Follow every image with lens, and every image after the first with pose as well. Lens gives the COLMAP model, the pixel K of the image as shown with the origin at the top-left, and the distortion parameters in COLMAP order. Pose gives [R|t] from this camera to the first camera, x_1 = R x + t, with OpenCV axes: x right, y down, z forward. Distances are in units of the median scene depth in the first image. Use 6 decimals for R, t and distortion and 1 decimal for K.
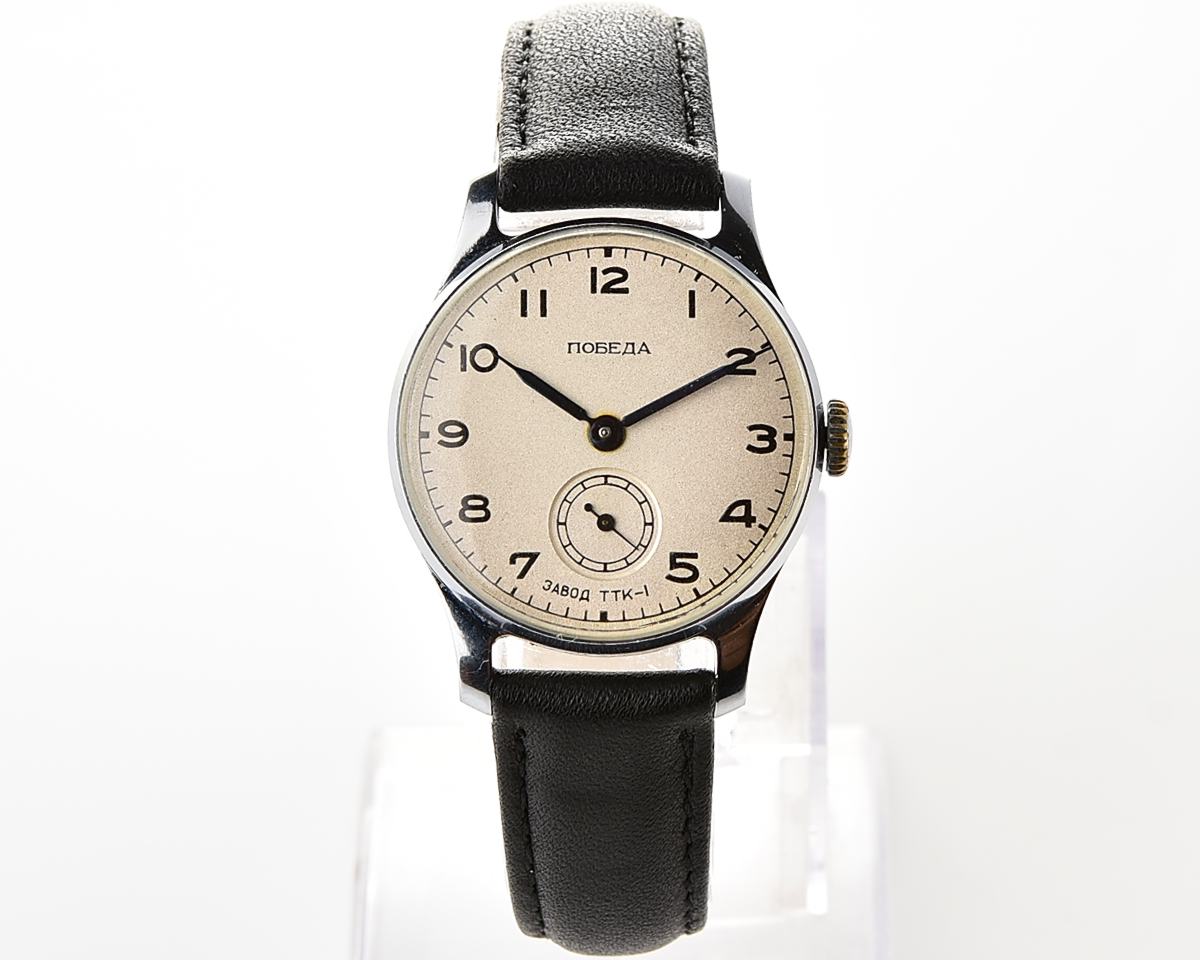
lens RADIAL K [[4768.6, 0, 600.0], [0, 4768.6, 480.0], [0, 0, 1]] dist [-0.099279, 0.317895]
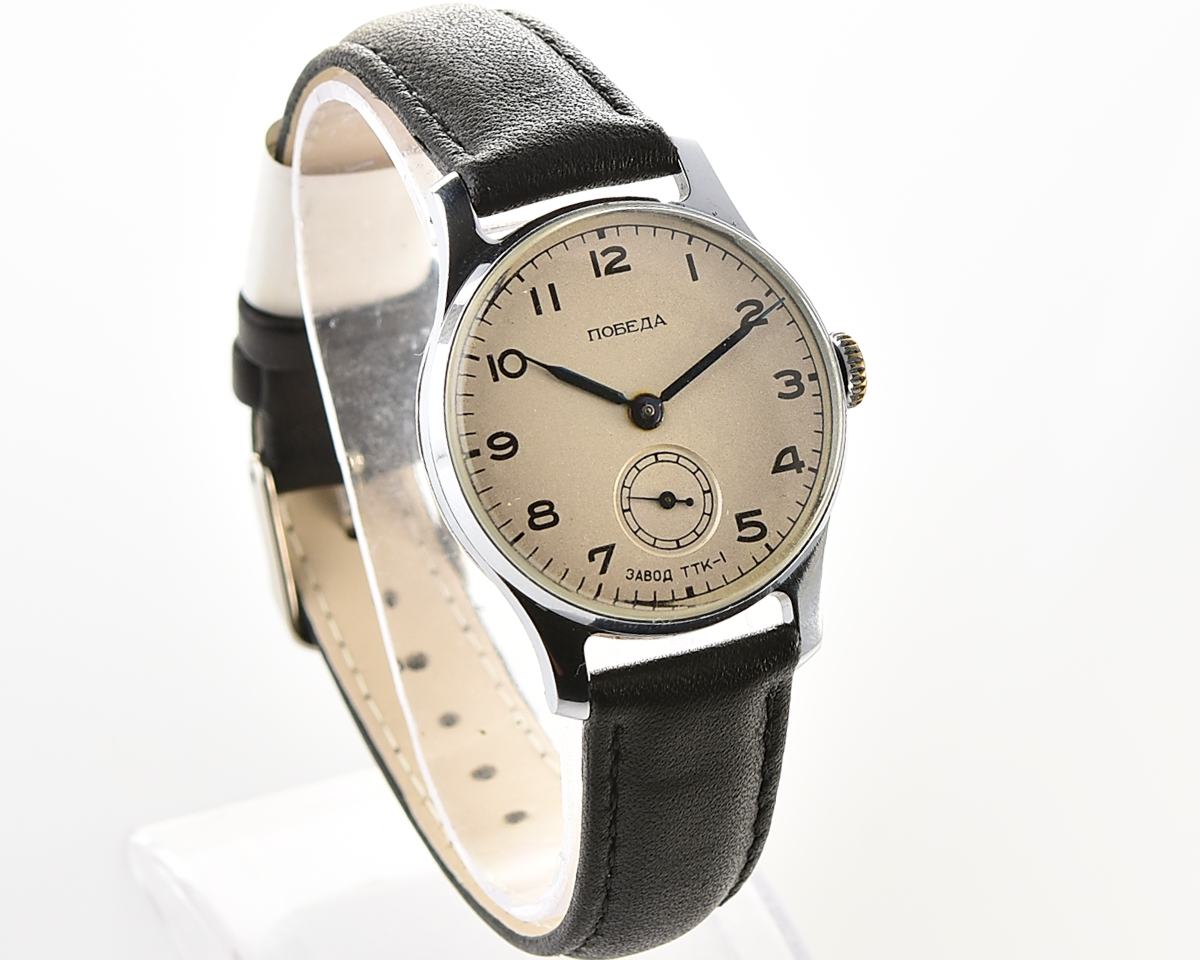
lens RADIAL K [[4768.6, 0, 600.0], [0, 4768.6, 480.0], [0, 0, 1]] dist [-0.099279, 0.317895]
pose [[0.917801, -0.217076, 0.332444, -0.338816], [0.225131, 0.974219, 0.014601, -0.012593], [-0.327042, 0.061443, 0.943010, 0.072635]]
